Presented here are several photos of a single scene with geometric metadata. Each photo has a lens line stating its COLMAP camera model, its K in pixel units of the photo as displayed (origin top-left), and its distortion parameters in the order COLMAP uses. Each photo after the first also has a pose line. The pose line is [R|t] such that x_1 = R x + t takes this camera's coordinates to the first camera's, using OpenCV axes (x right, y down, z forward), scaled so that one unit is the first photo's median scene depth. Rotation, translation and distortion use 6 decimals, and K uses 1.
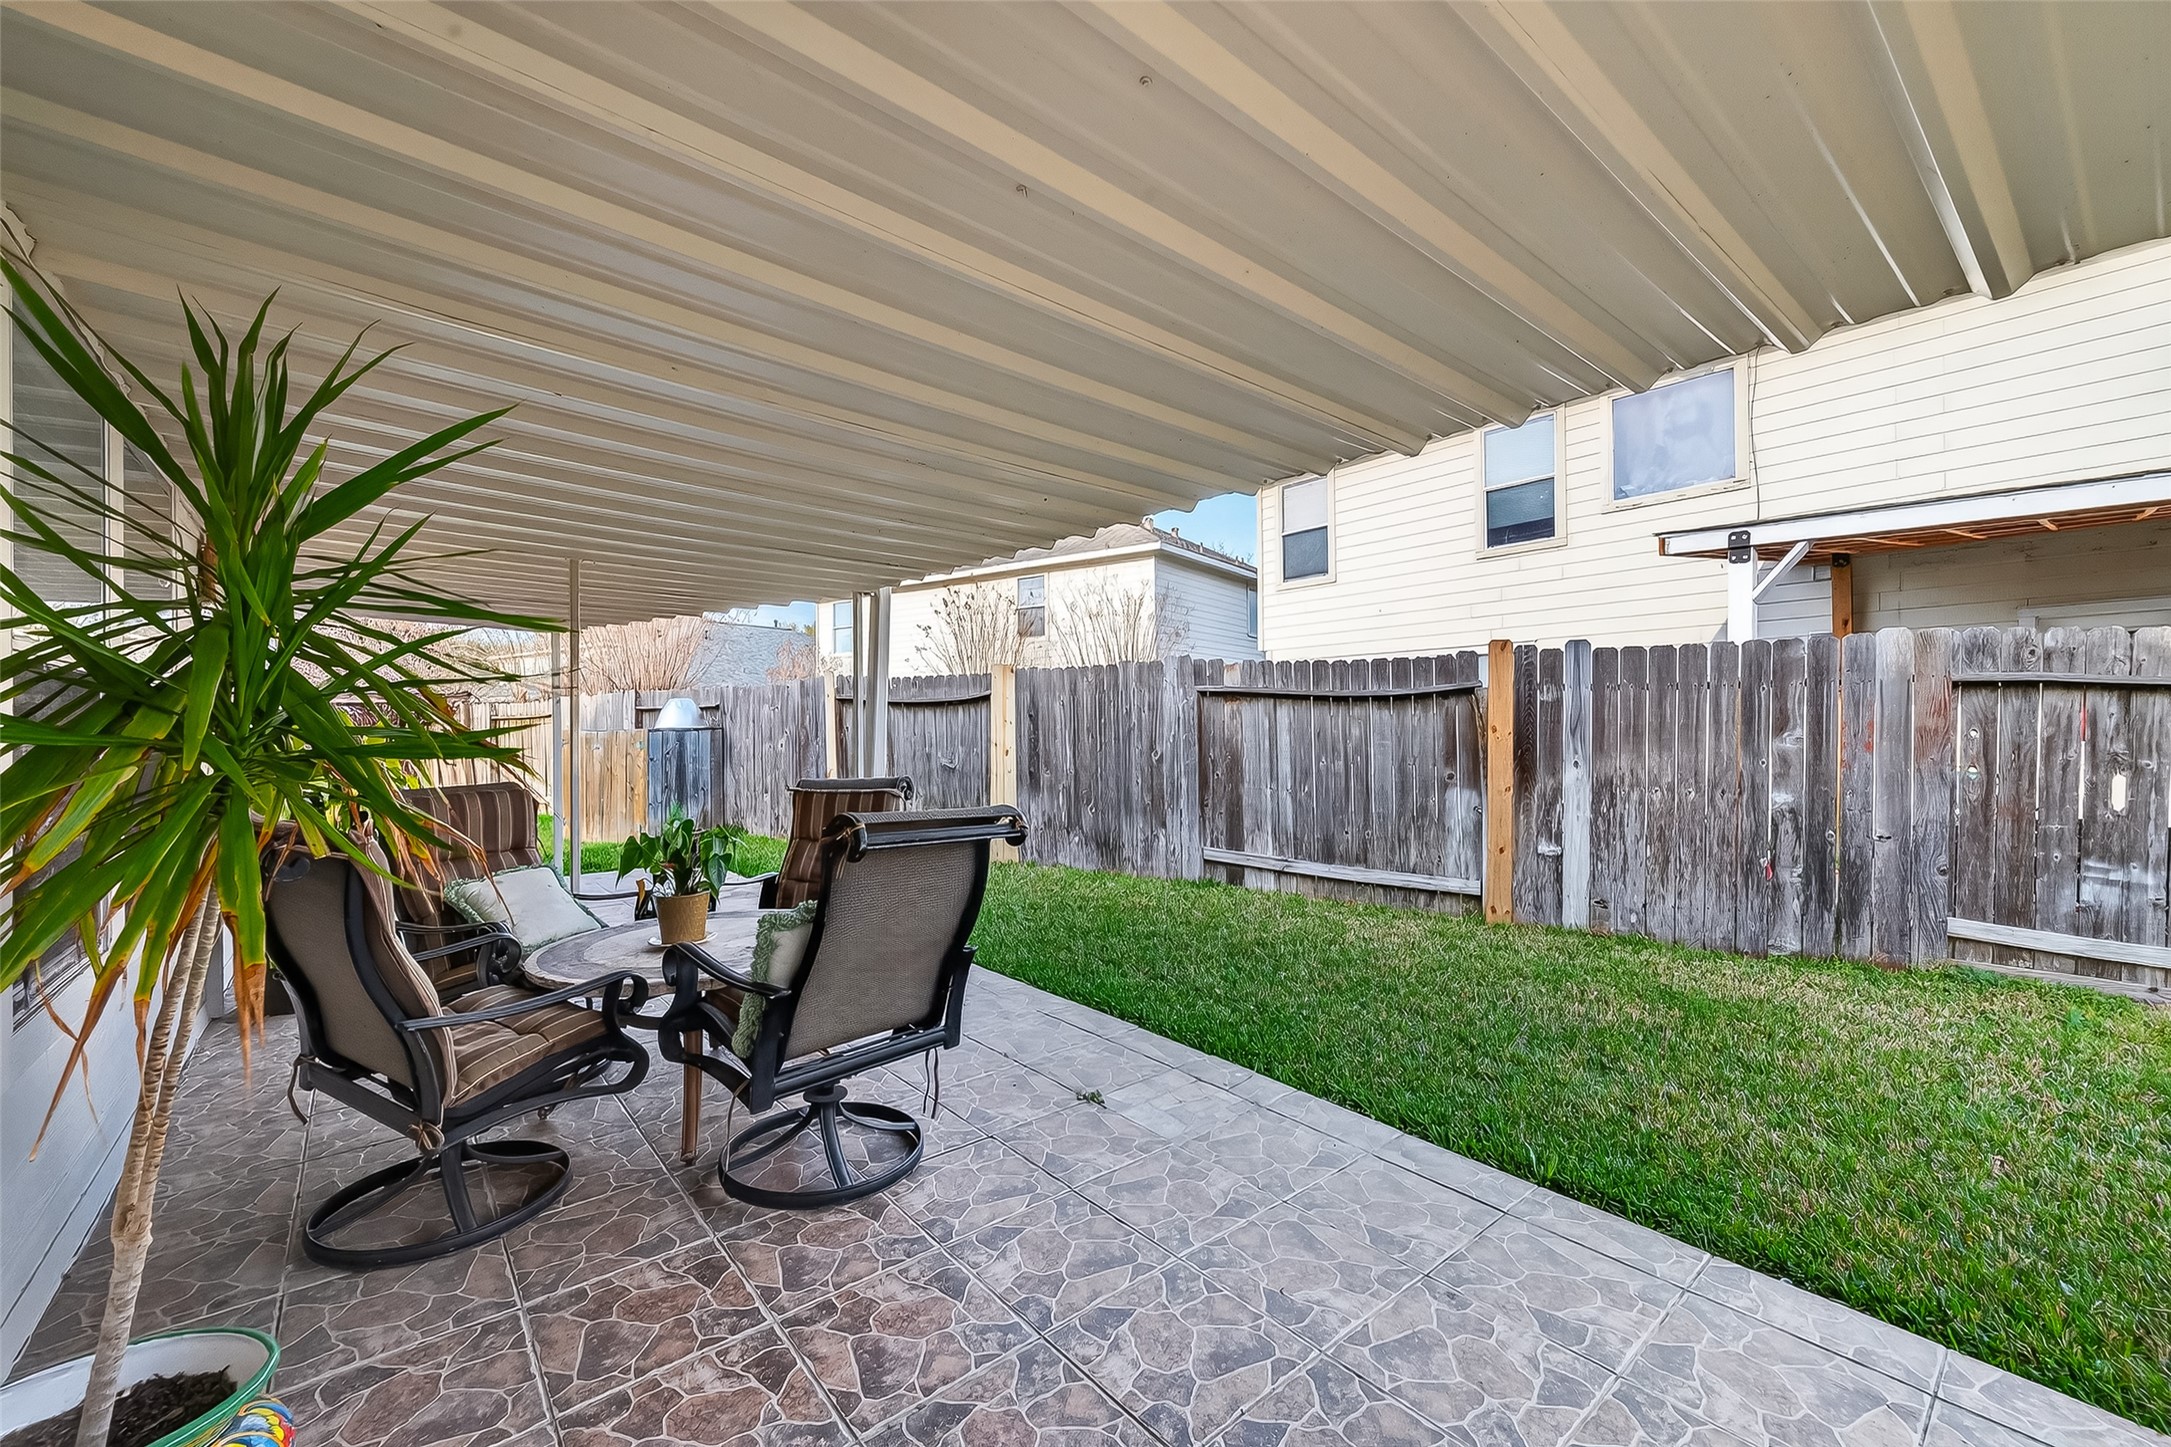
lens RADIAL K [[884.6, 0, 1102.2], [0, 884.6, 722.7], [0, 0, 1]] dist [0.005896, -0.000357]
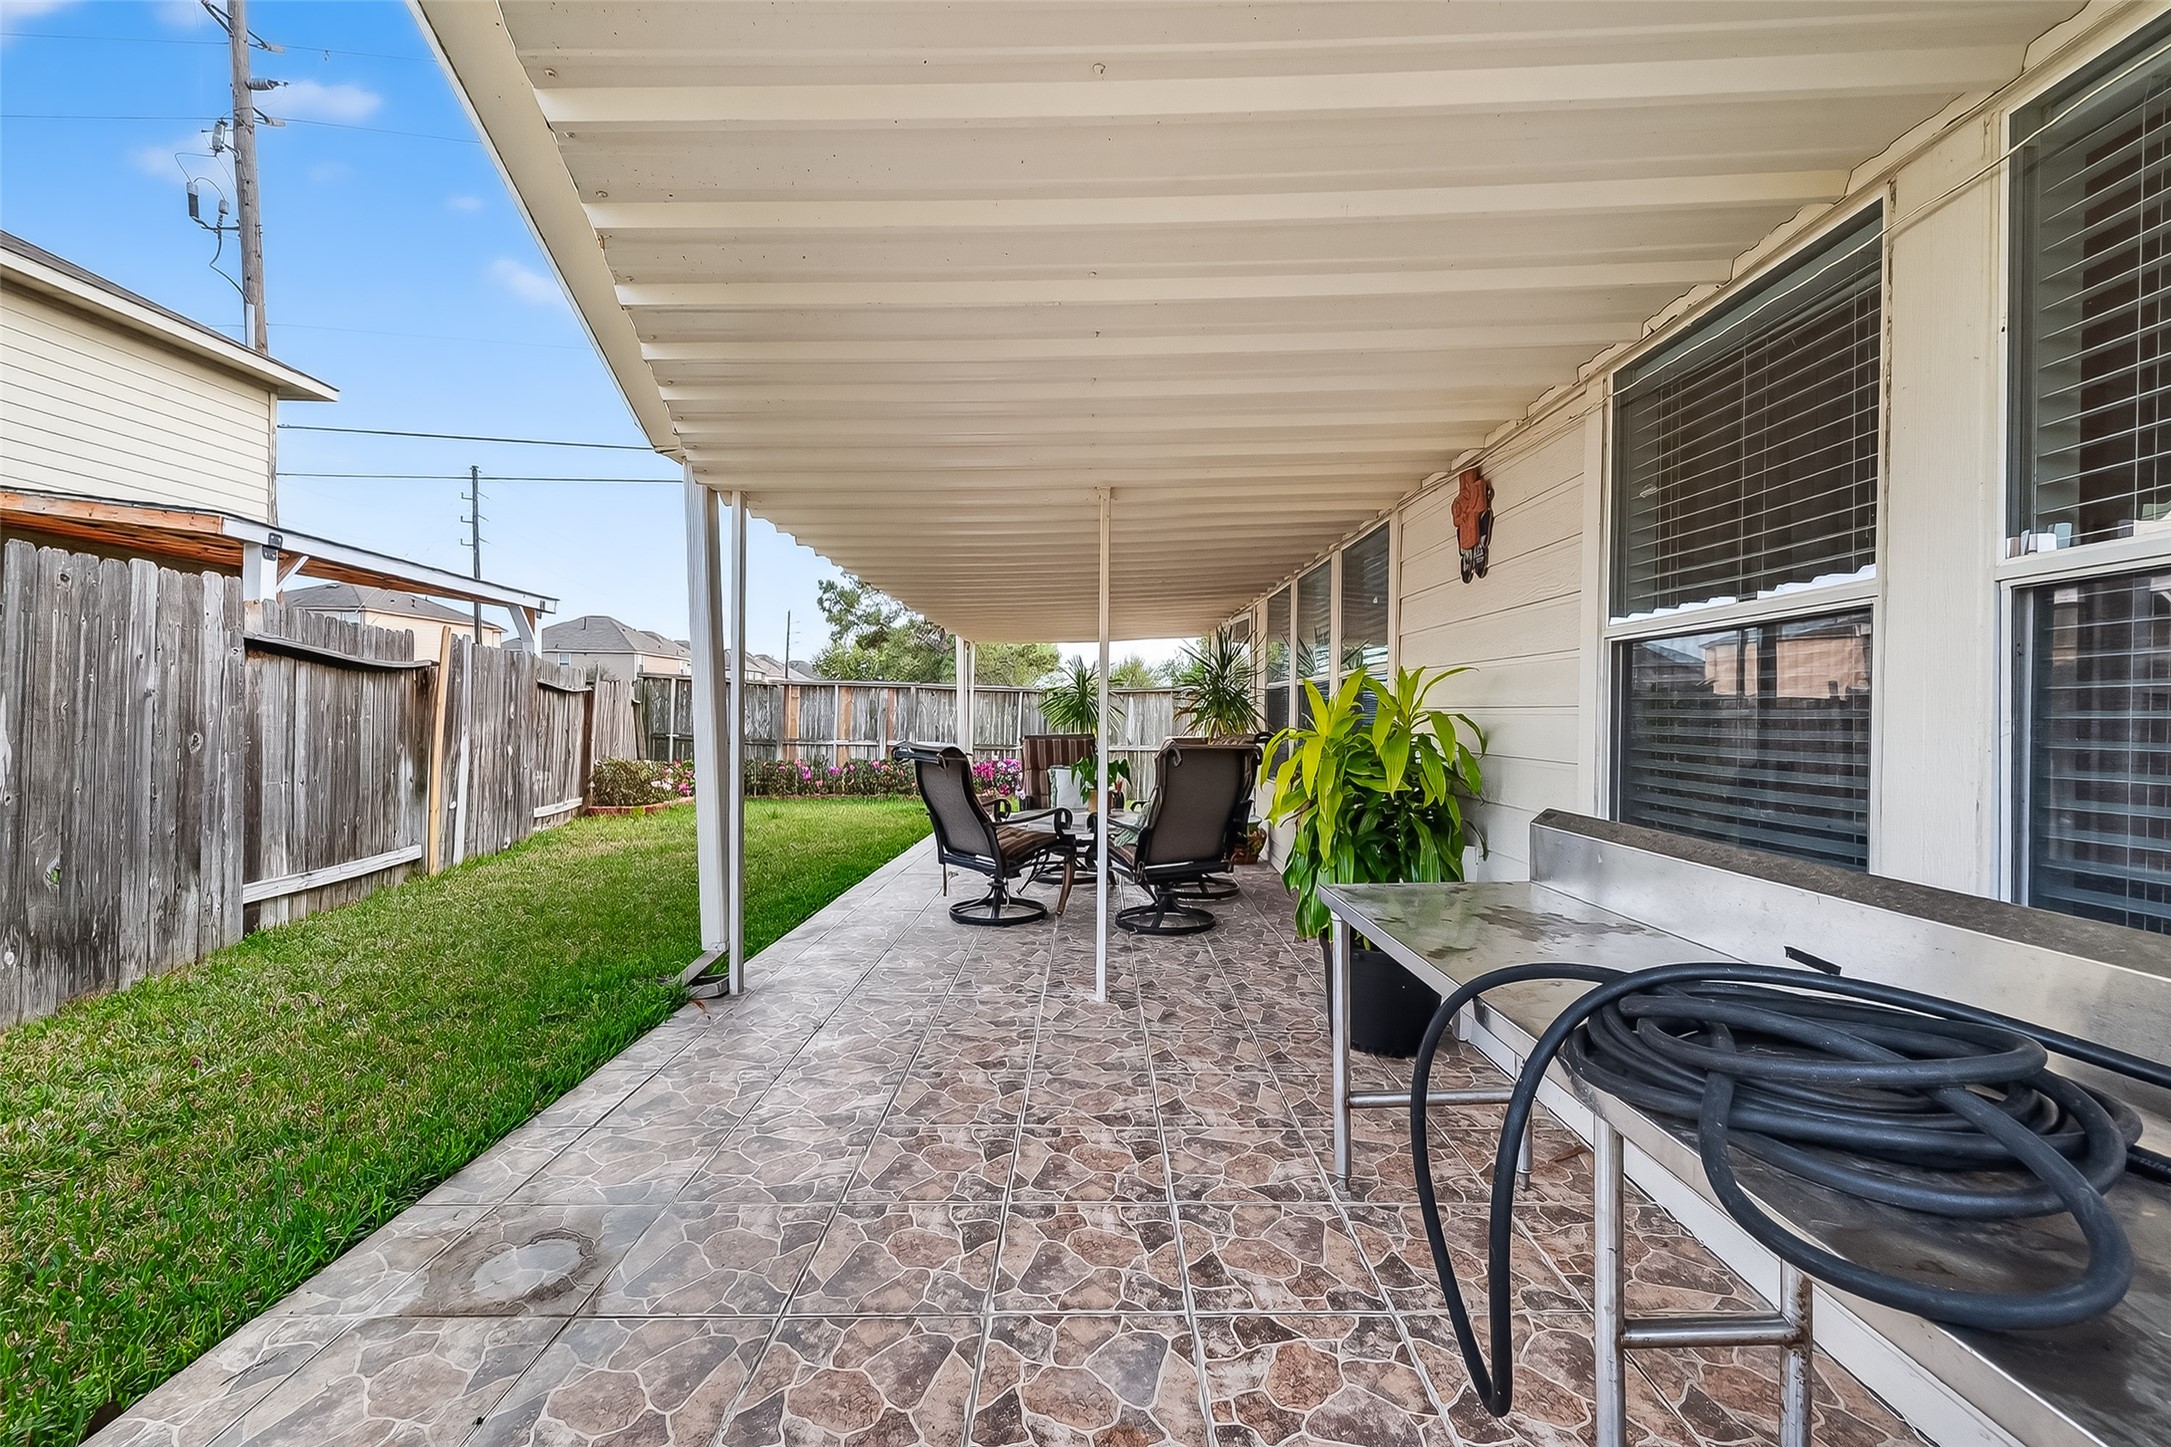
lens RADIAL K [[884.6, 0, 1102.2], [0, 884.6, 722.7], [0, 0, 1]] dist [0.005896, -0.000357]
pose [[-0.770334, -0.004716, 0.637623, -0.793520], [-0.008182, 0.999963, -0.002490, 0.022399], [-0.637588, -0.007135, -0.770344, 1.150151]]
